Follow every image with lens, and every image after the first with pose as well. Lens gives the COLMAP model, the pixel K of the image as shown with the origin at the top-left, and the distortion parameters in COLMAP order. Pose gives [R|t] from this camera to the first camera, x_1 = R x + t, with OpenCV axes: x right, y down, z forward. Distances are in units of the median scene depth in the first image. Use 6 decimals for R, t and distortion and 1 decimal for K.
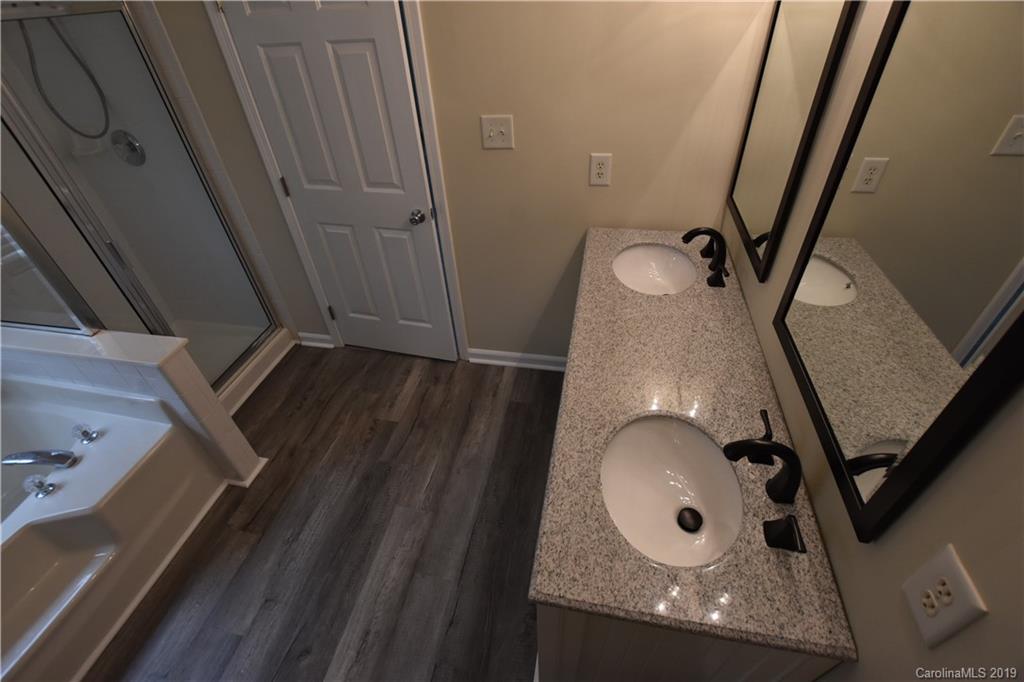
lens RADIAL K [[451.7, 0, 507.1], [0, 451.7, 338.8], [0, 0, 1]] dist [-0.025473, -0.000328]
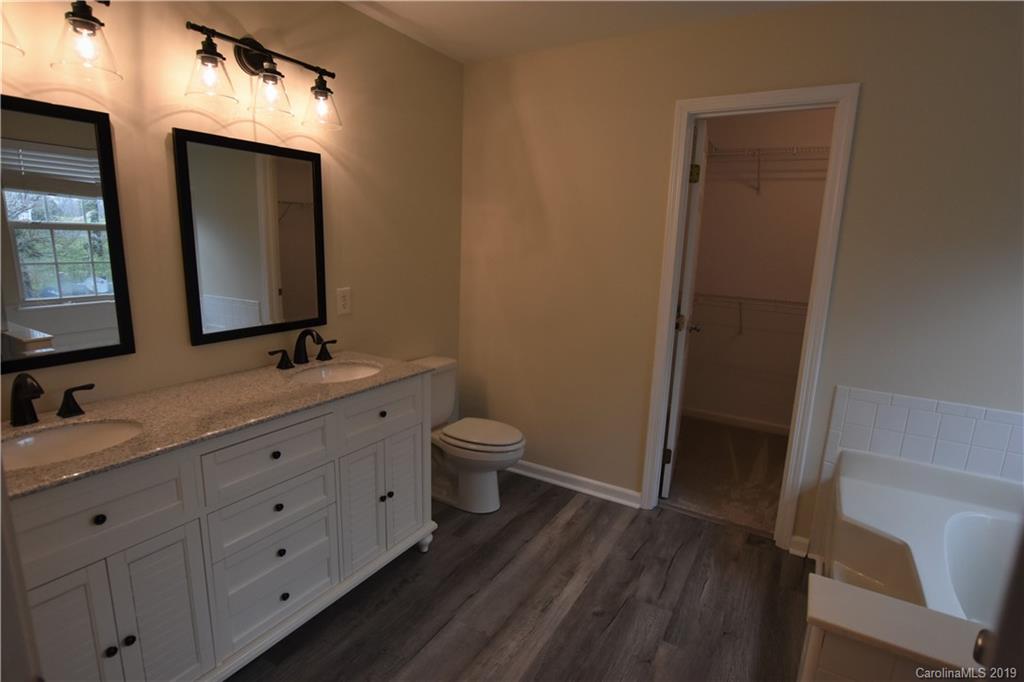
lens RADIAL K [[507.2, 0, 512.0], [0, 507.2, 340.6], [0, 0, 1]] dist [-0.031620, -0.000078]
pose [[-0.946063, -0.030572, 0.322537, -0.549283], [0.226415, 0.649688, 0.725701, -0.619580], [-0.231734, 0.759586, -0.607724, 1.116360]]
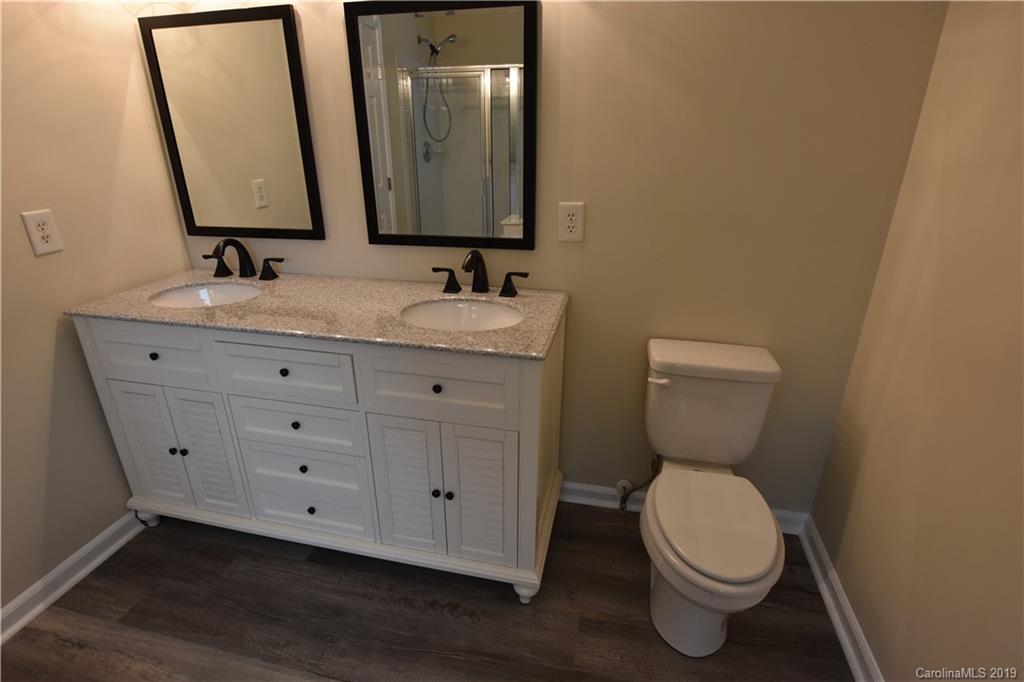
lens RADIAL K [[507.2, 0, 508.1], [0, 507.2, 343.4], [0, 0, 1]] dist [-0.031620, -0.000078]
pose [[0.011271, -0.319284, 0.947592, -0.636376], [0.634855, 0.734439, 0.239912, 0.056813], [-0.772549, 0.598880, 0.210977, 0.348235]]
